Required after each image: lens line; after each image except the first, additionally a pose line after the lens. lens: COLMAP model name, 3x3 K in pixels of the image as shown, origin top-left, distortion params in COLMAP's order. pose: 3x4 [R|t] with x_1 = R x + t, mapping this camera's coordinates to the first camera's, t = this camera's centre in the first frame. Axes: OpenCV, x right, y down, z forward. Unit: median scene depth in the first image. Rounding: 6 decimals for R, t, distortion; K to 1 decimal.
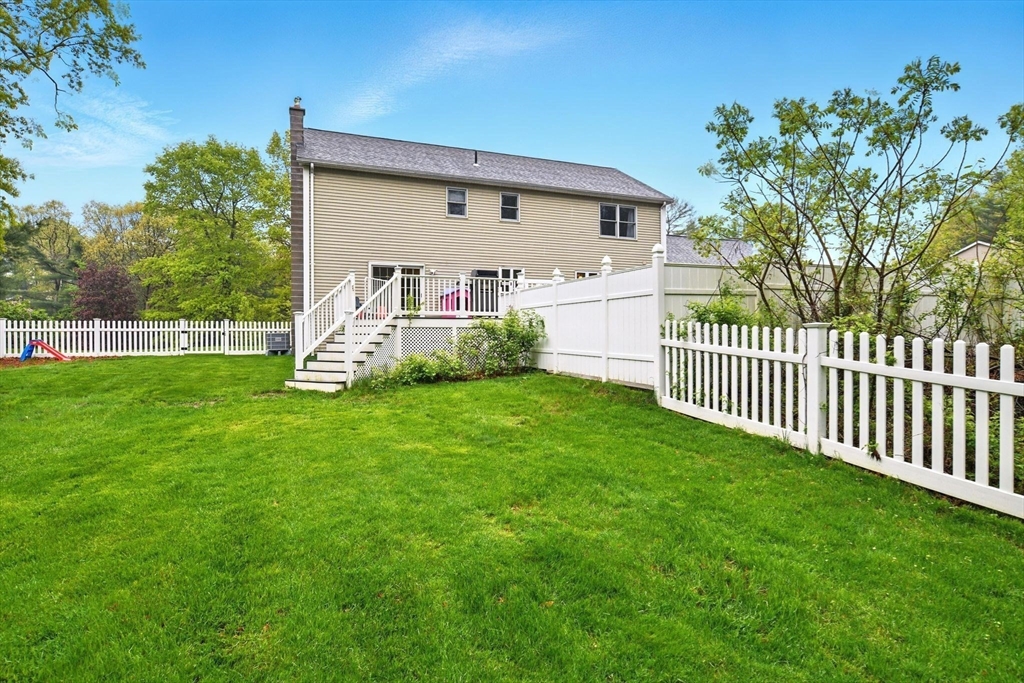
lens RADIAL K [[526.0, 0, 512.8], [0, 526.0, 335.3], [0, 0, 1]] dist [0.003101, 0.000938]
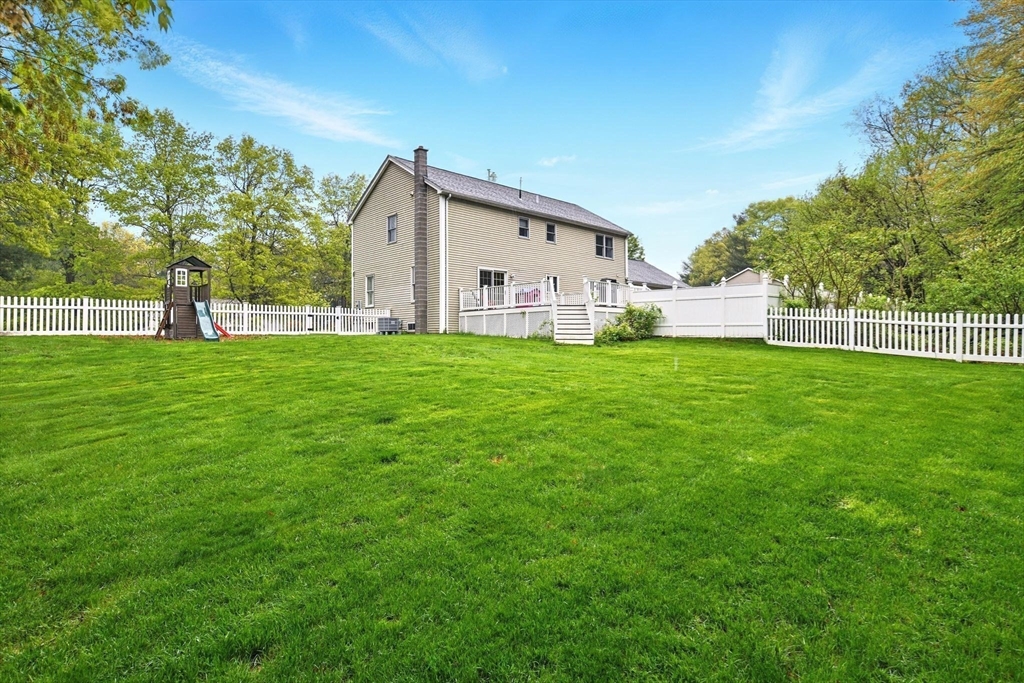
lens RADIAL K [[526.0, 0, 512.8], [0, 526.0, 335.3], [0, 0, 1]] dist [0.003101, 0.000938]
pose [[0.933630, 0.006764, 0.358174, -0.641692], [-0.004574, 0.999965, -0.006960, 0.046402], [-0.358209, 0.004860, 0.933629, -0.306151]]
